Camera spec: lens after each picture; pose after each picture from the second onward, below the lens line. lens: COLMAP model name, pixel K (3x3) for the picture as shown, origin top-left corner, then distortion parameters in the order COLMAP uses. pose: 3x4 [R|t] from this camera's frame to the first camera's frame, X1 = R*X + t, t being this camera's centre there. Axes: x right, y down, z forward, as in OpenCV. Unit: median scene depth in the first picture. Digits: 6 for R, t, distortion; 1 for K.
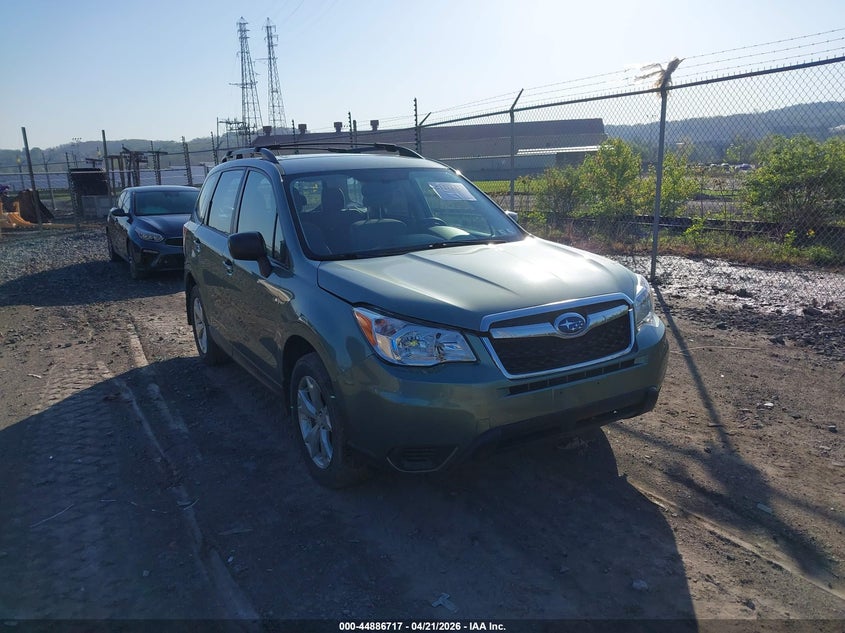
lens RADIAL K [[665.0, 0, 421.1], [0, 665.0, 316.0], [0, 0, 1]] dist [0.025128, -0.024550]
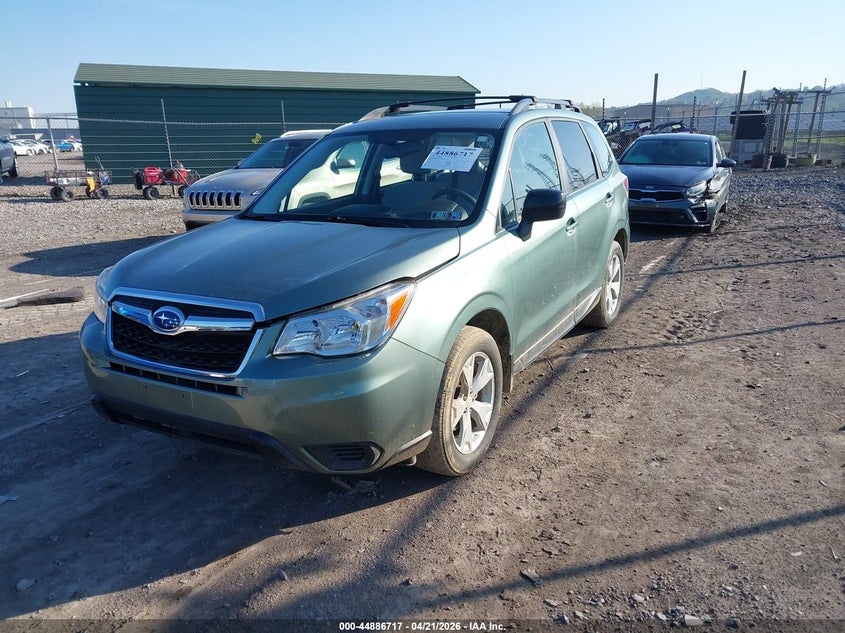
lens RADIAL K [[665.0, 0, 423.0], [0, 665.0, 317.7], [0, 0, 1]] dist [0.025128, -0.024550]
pose [[0.522070, 0.248779, -0.815814, 0.914811], [-0.177337, 0.967272, 0.181481, -0.171879], [0.834263, 0.049928, 0.549101, 0.644881]]
